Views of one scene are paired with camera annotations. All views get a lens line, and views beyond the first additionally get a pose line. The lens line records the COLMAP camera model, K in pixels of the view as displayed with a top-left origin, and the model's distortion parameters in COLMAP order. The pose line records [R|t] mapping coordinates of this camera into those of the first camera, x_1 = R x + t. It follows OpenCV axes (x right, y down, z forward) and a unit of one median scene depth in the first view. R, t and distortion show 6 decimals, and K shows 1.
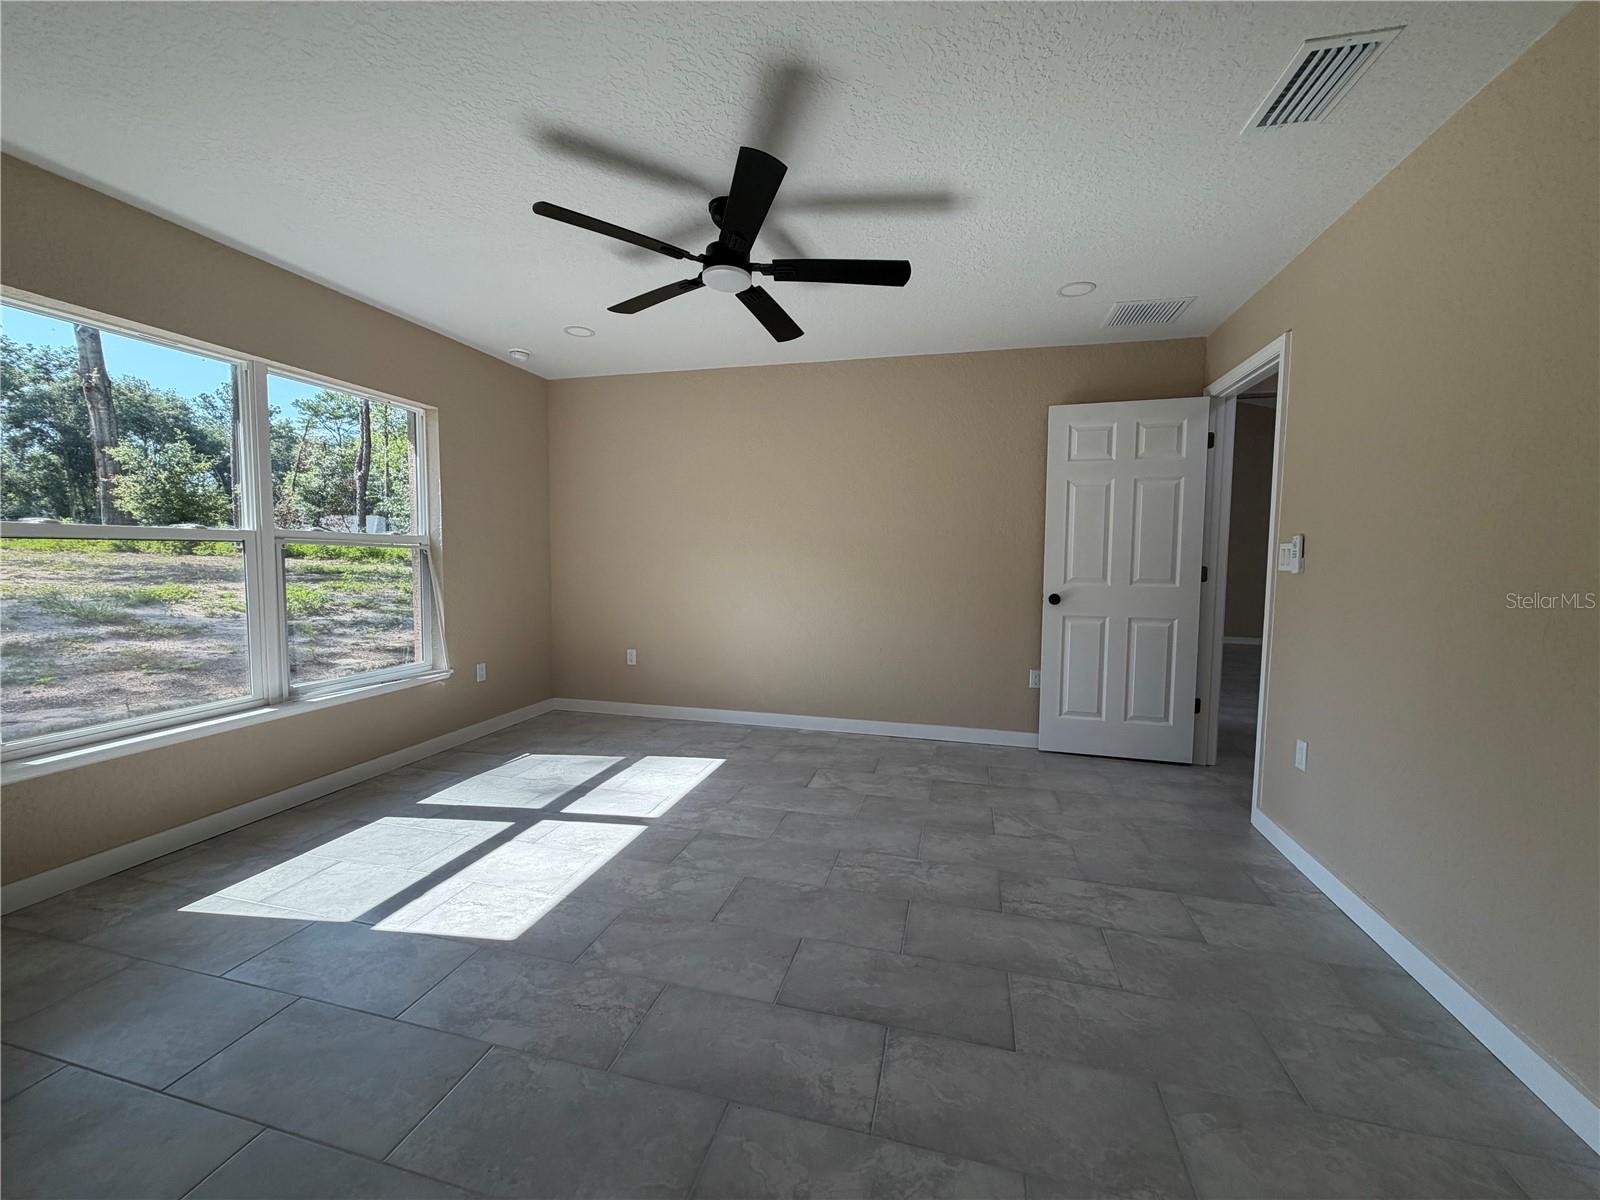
lens RADIAL K [[635.5, 0, 797.7], [0, 635.5, 602.4], [0, 0, 1]] dist [-0.001258, -0.000020]
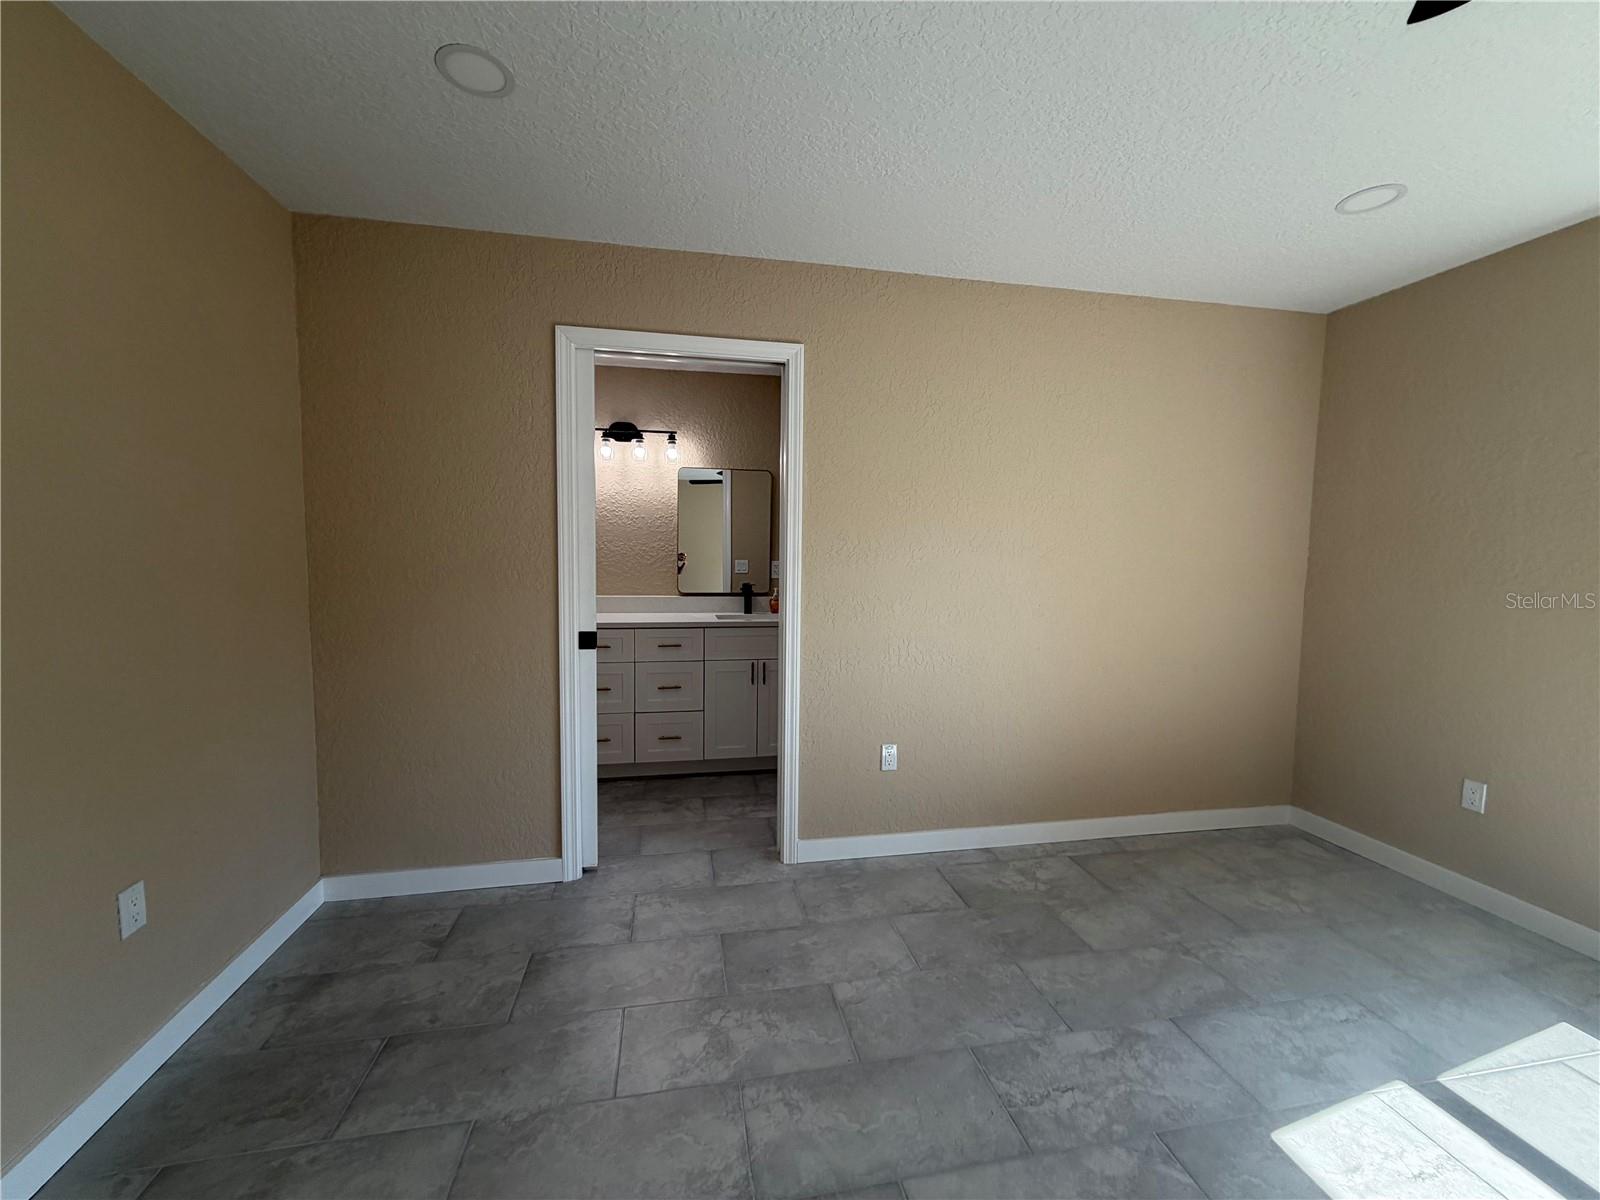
lens RADIAL K [[636.7, 0, 798.4], [0, 636.7, 597.6], [0, 0, 1]] dist [0.001011, 0.000367]
pose [[-0.898963, 0.009312, -0.437925, 0.223434], [-0.056009, 0.989124, 0.136006, -0.098262], [0.434428, 0.146792, -0.888664, 0.828952]]
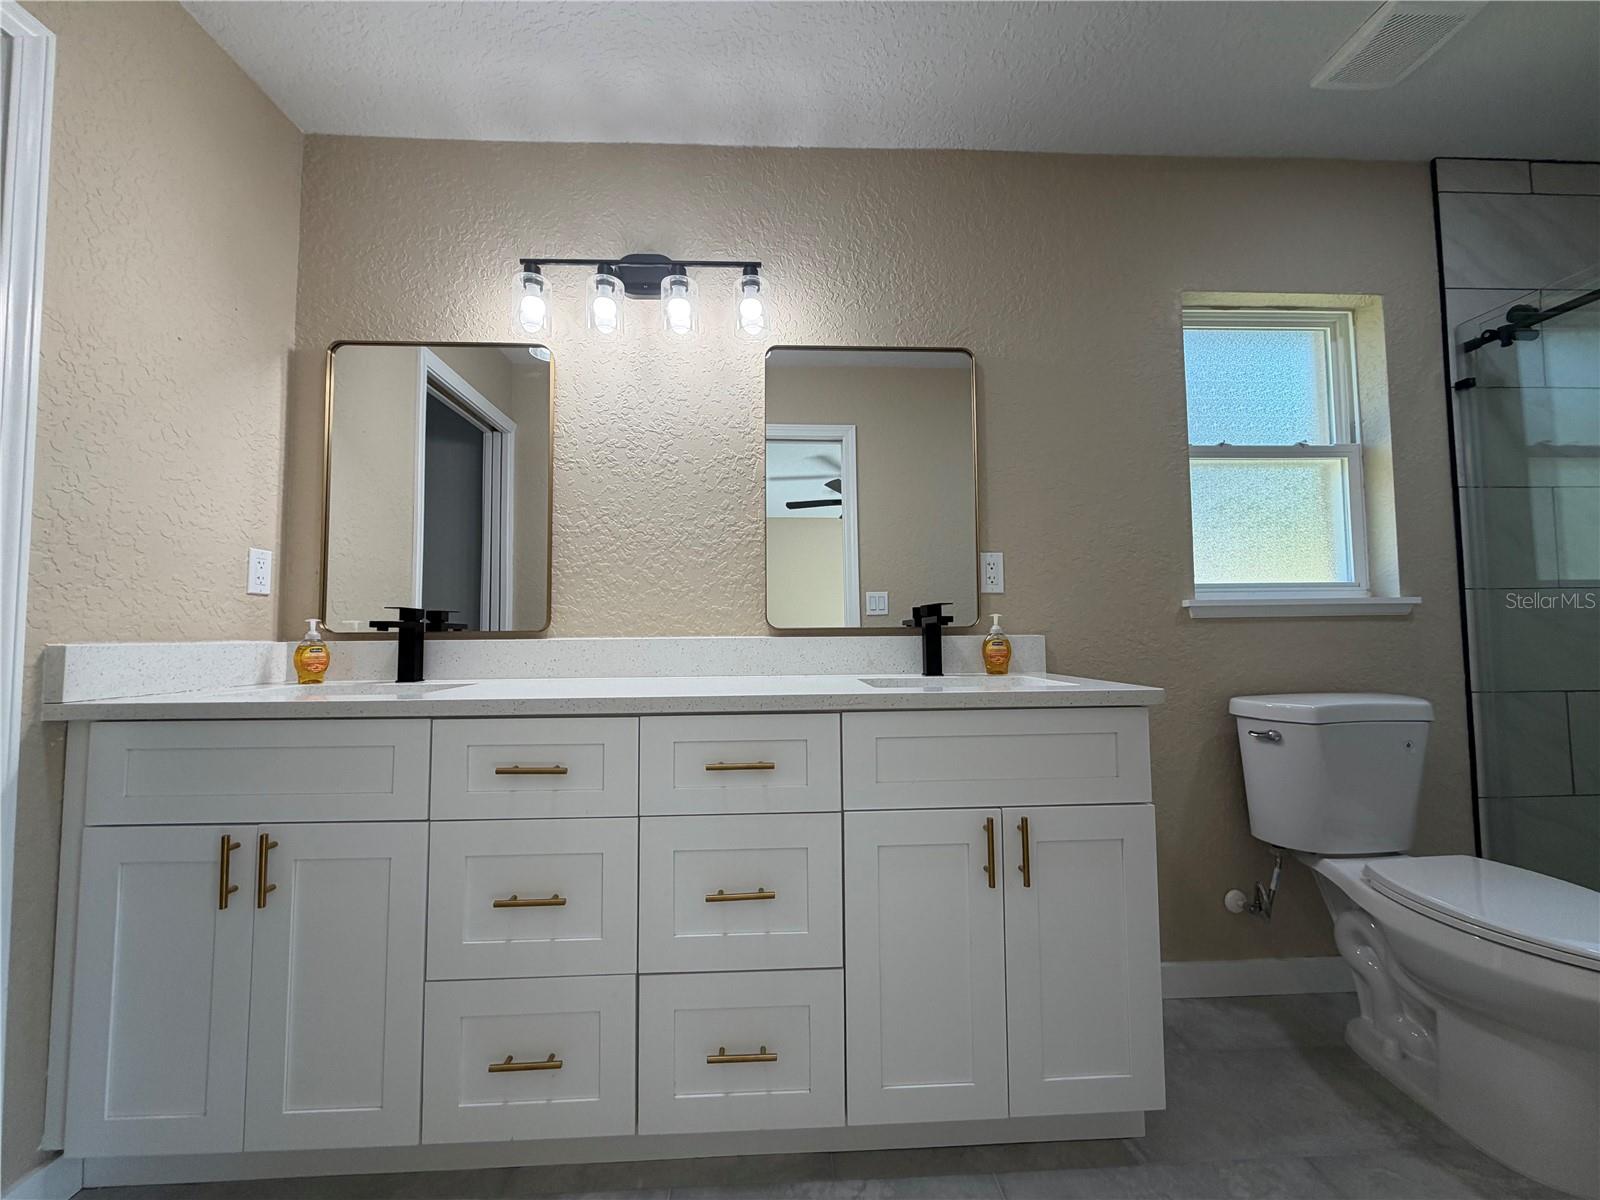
lens RADIAL K [[637.3, 0, 794.6], [0, 637.3, 599.2], [0, 0, 1]] dist [-0.001184, 0.000325]
pose [[-0.955010, -0.016776, -0.296099, 0.015131], [-0.023354, 0.999553, 0.018692, 0.047532], [0.295653, 0.024766, -0.954974, 0.097312]]
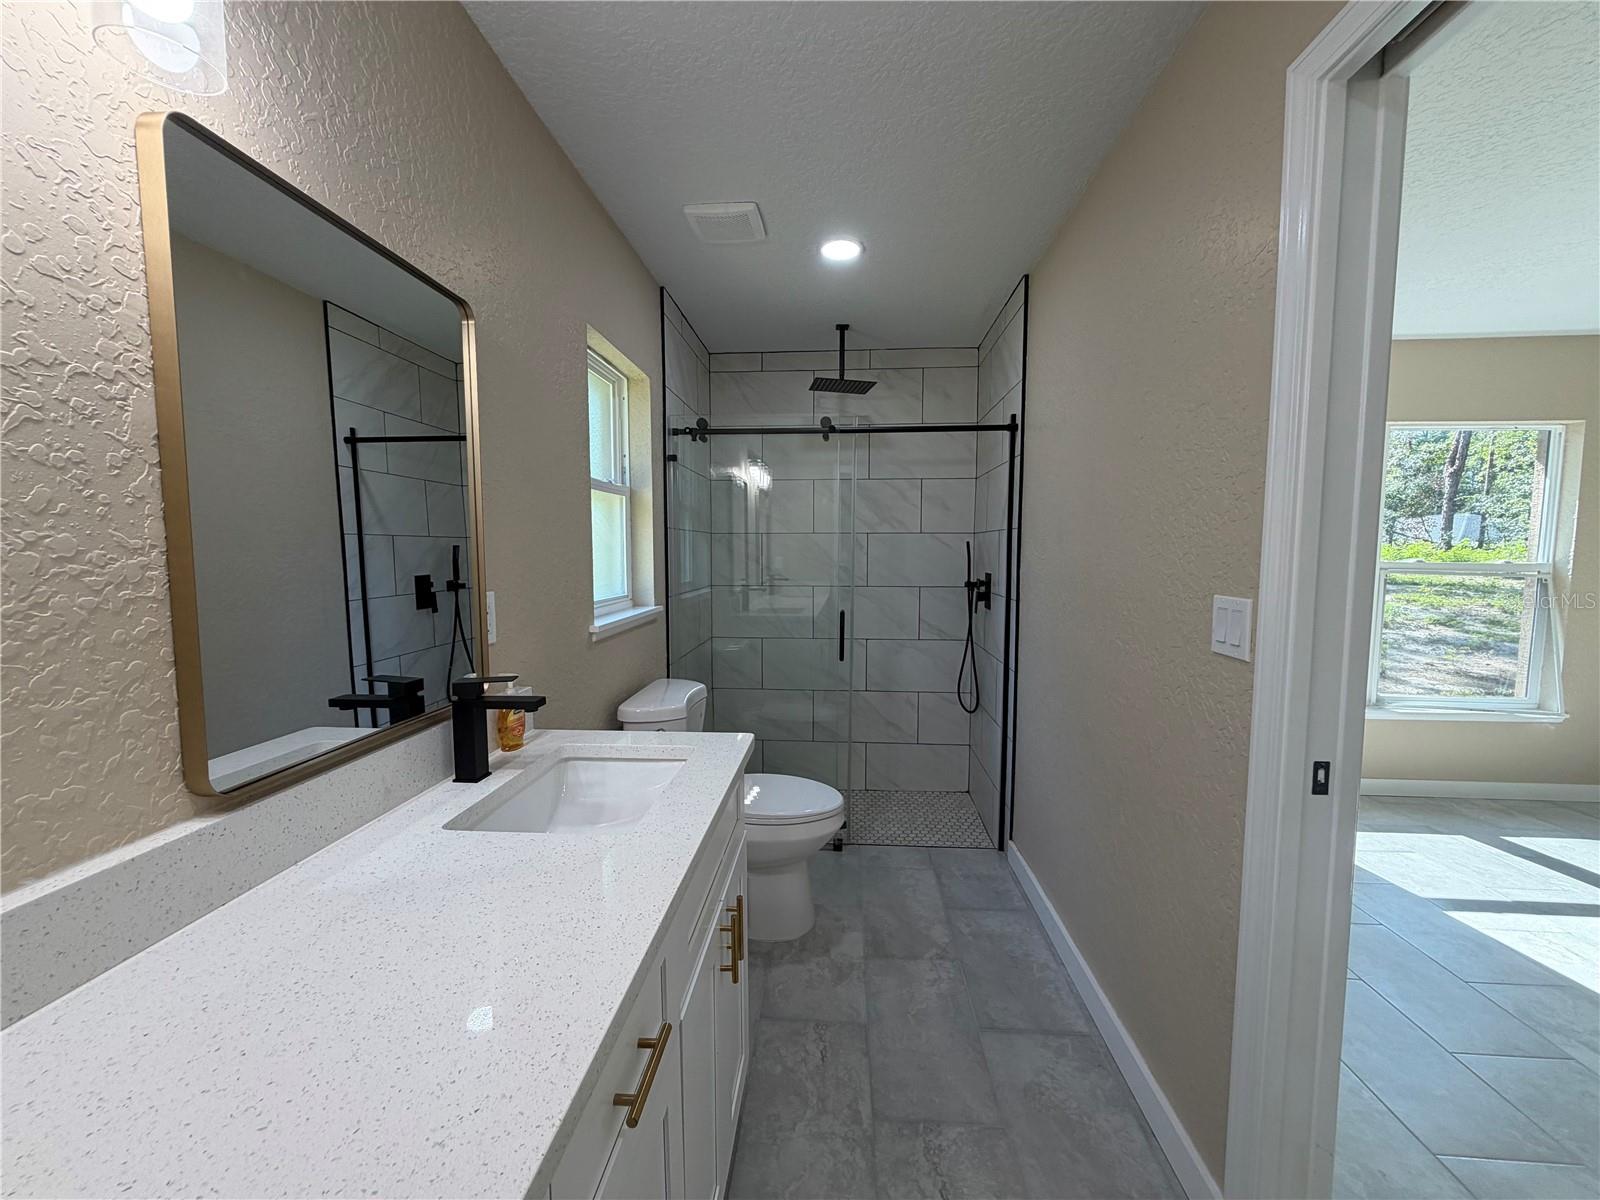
lens RADIAL K [[636.7, 0, 798.4], [0, 636.7, 597.6], [0, 0, 1]] dist [0.001011, 0.000367]
pose [[0.183479, 0.063598, -0.980964, 0.148436], [-0.075668, 0.995858, 0.050411, -0.023739], [0.980107, 0.064979, 0.187531, -0.278191]]
